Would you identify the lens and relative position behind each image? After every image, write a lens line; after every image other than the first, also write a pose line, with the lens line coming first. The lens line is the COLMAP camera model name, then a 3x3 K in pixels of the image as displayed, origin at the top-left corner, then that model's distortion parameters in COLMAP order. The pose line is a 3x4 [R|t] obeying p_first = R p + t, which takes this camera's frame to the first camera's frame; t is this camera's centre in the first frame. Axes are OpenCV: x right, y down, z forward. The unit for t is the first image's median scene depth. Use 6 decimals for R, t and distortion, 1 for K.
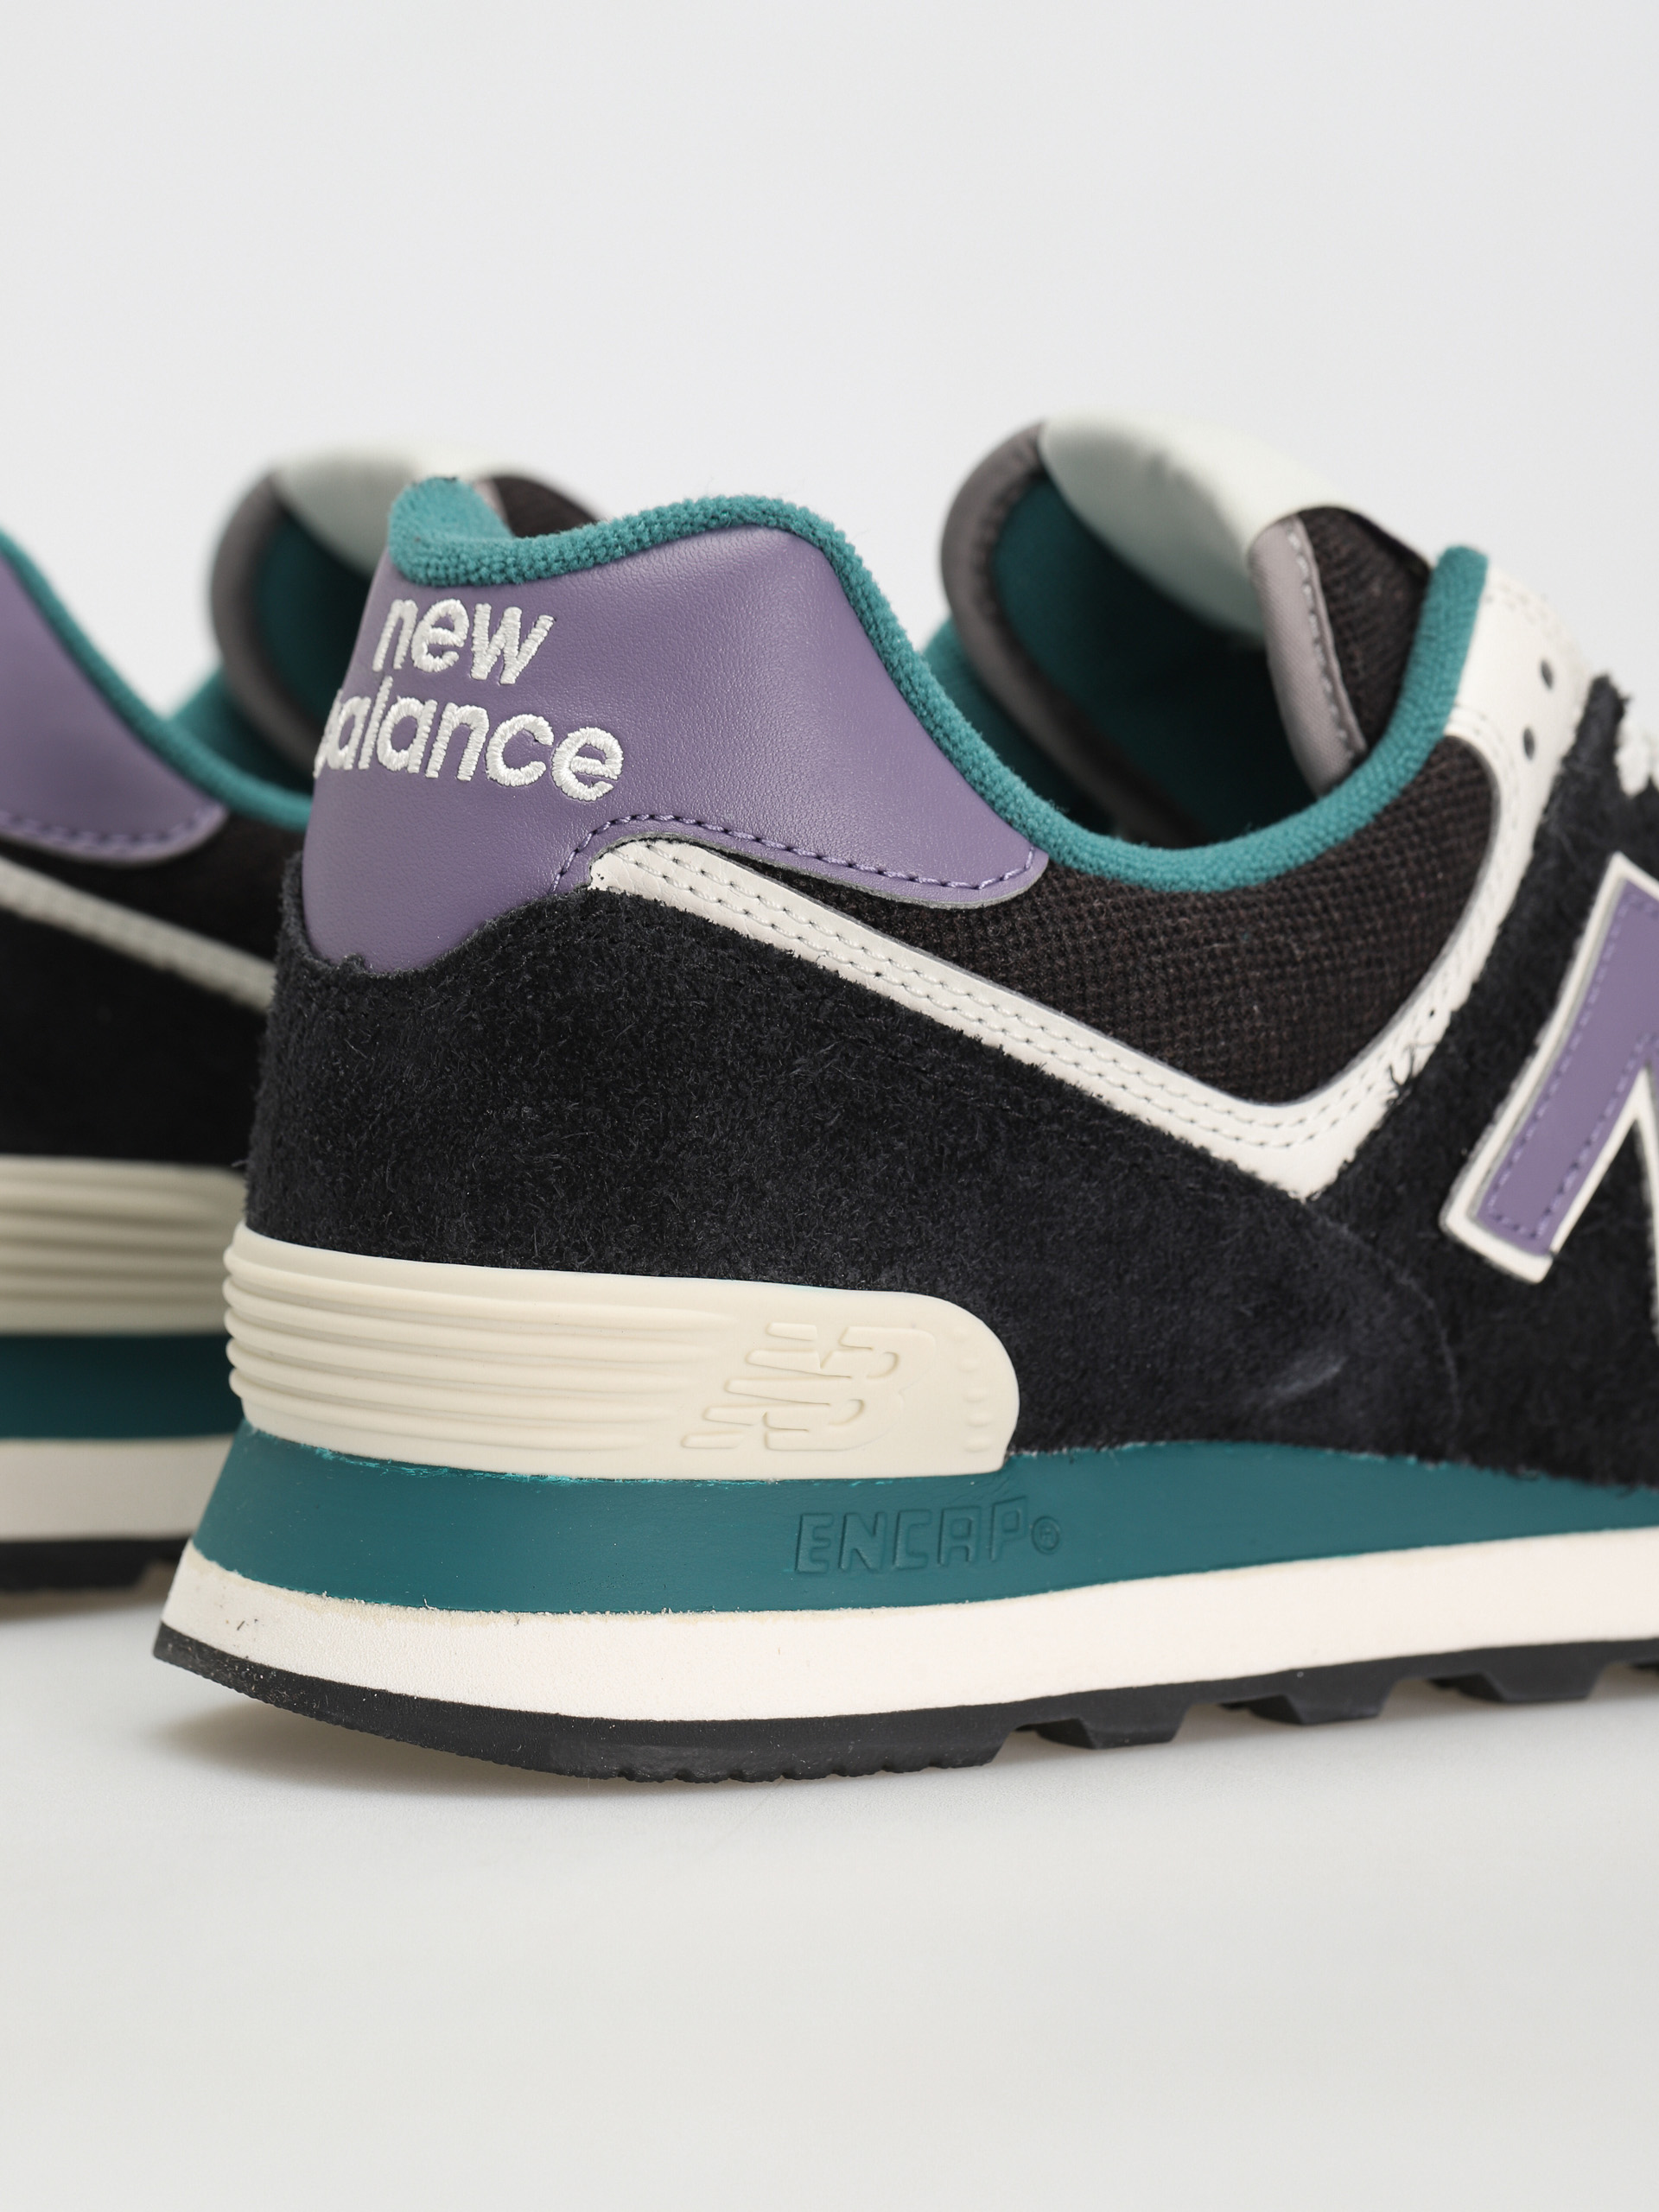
lens RADIAL K [[7184.5, 0, 829.5], [0, 7184.5, 1106.0], [0, 0, 1]] dist [0.007734, -0.411266]
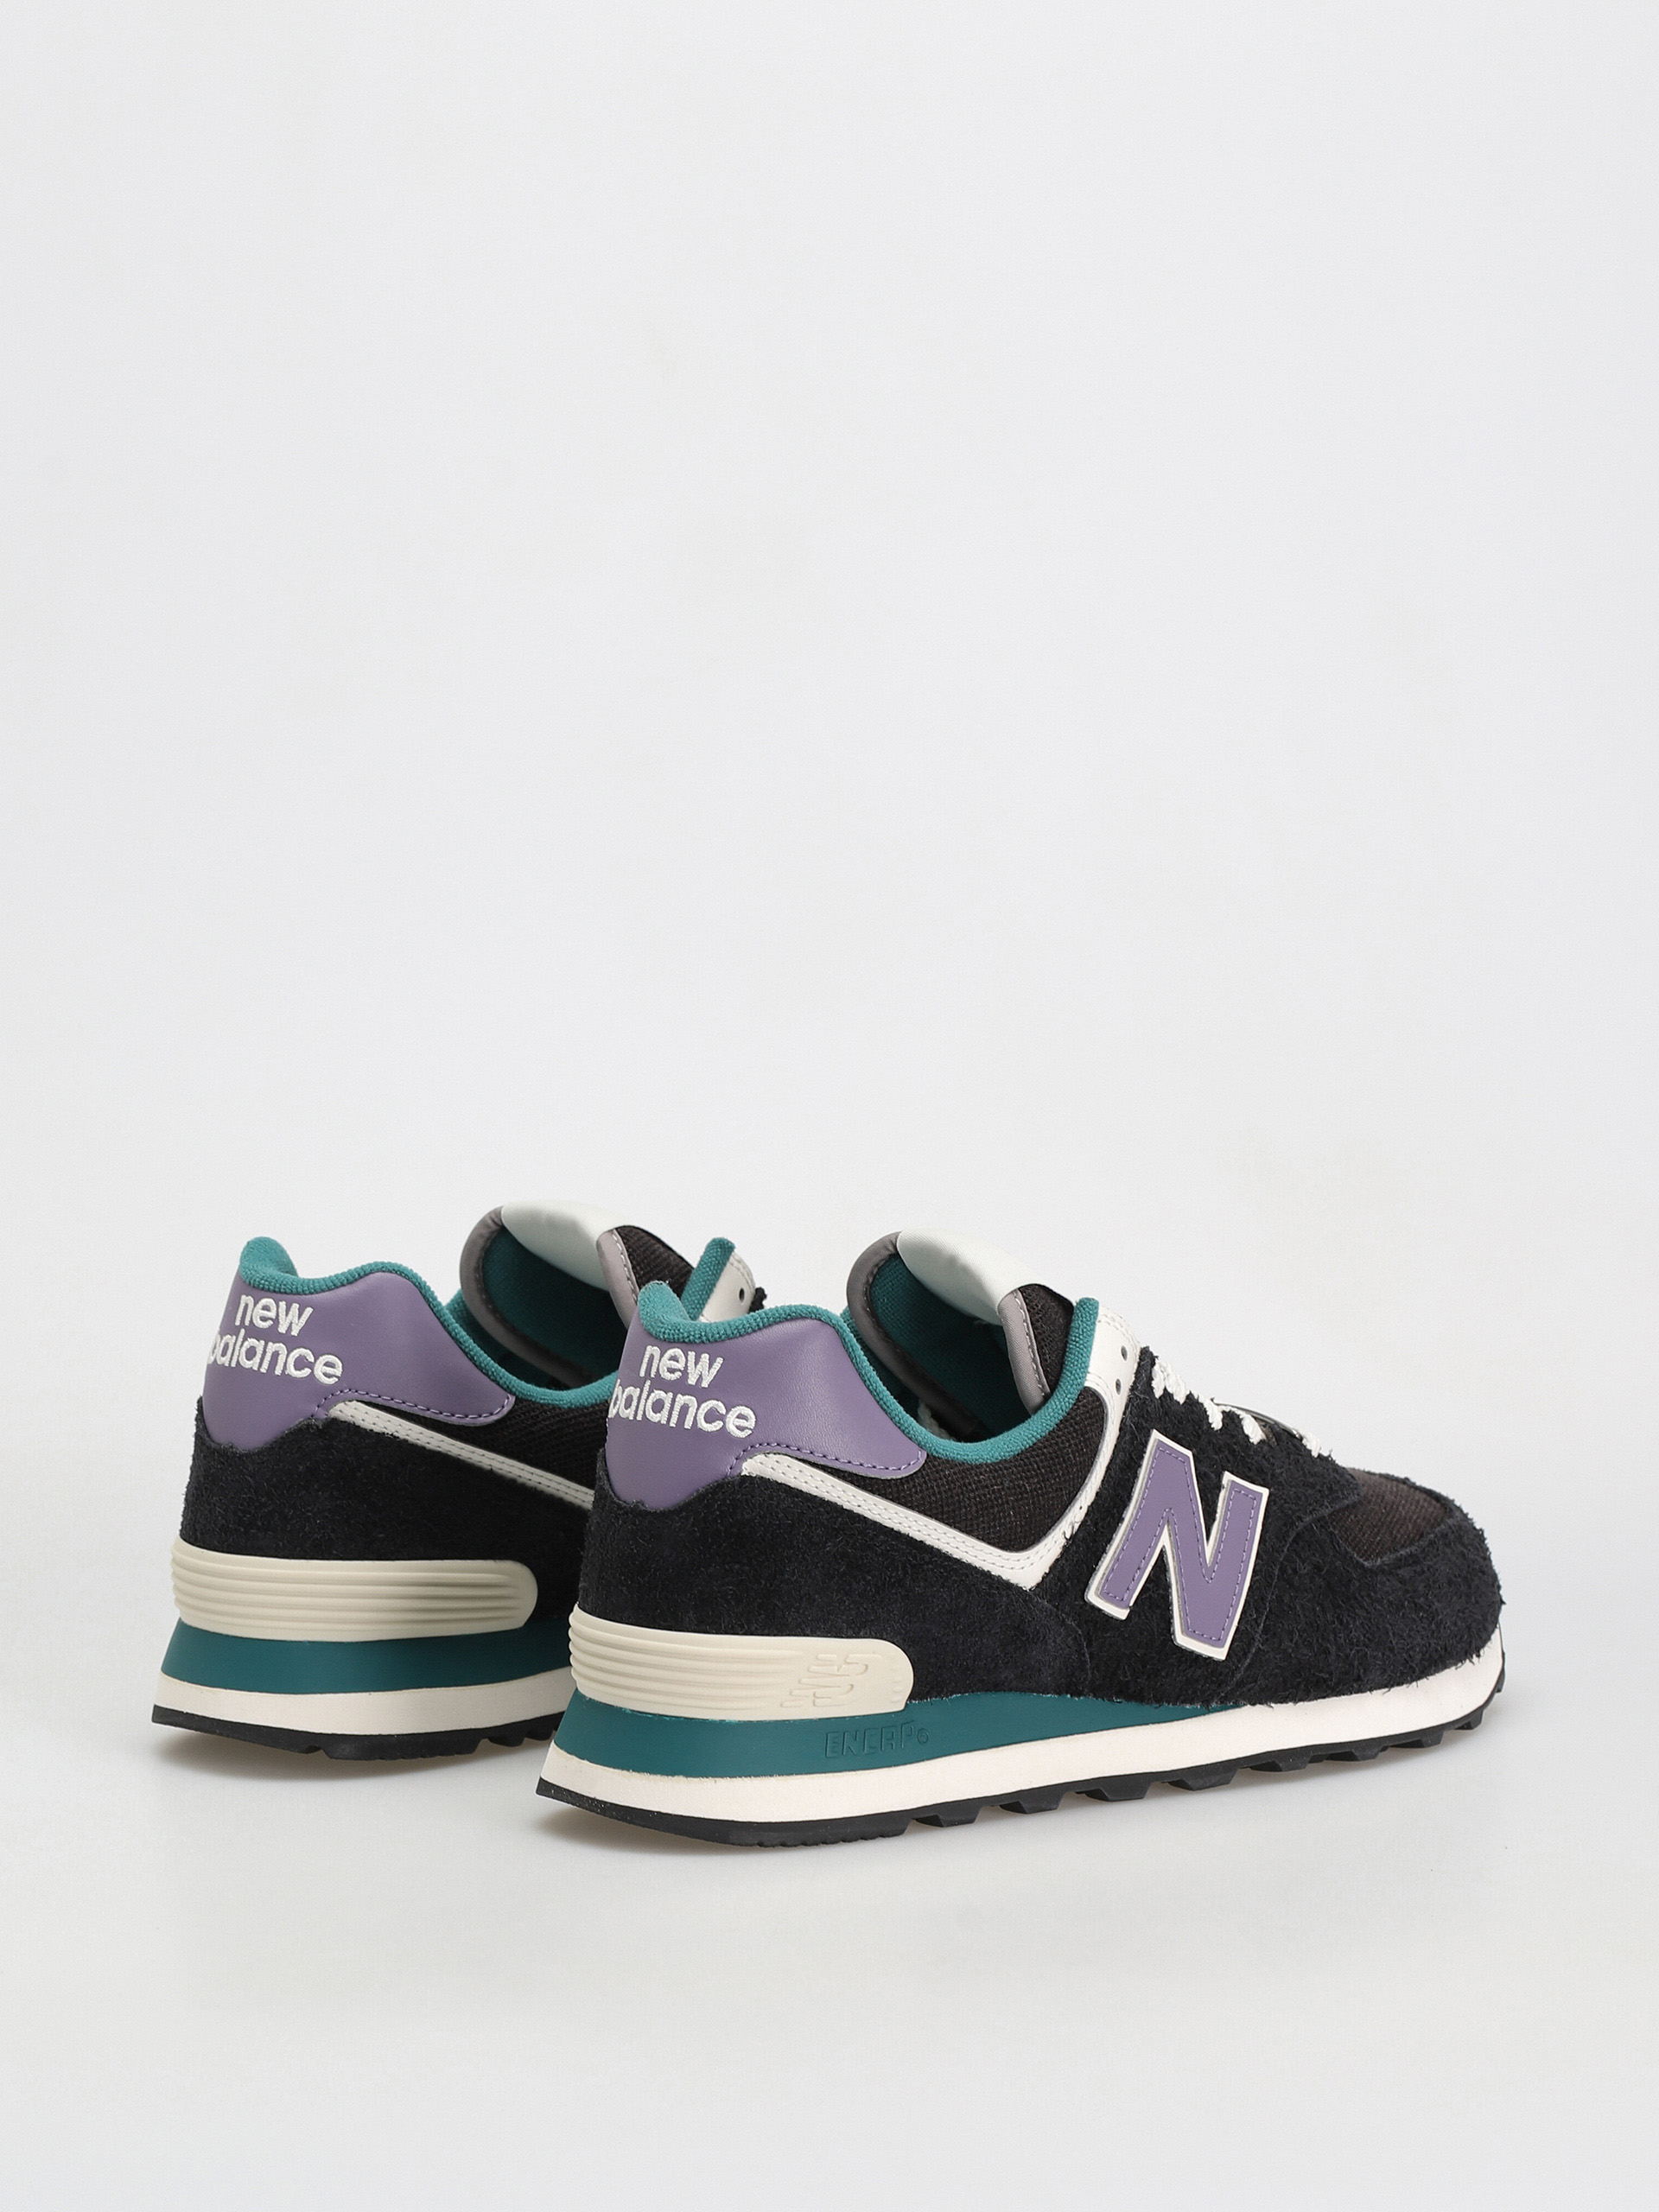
lens RADIAL K [[7184.5, 0, 829.5], [0, 7184.5, 1106.0], [0, 0, 1]] dist [0.007734, -0.411266]
pose [[0.993625, -0.008280, 0.112434, -0.266261], [0.006813, 0.999887, 0.013425, -0.180660], [-0.112533, -0.012574, 0.993568, -1.345982]]
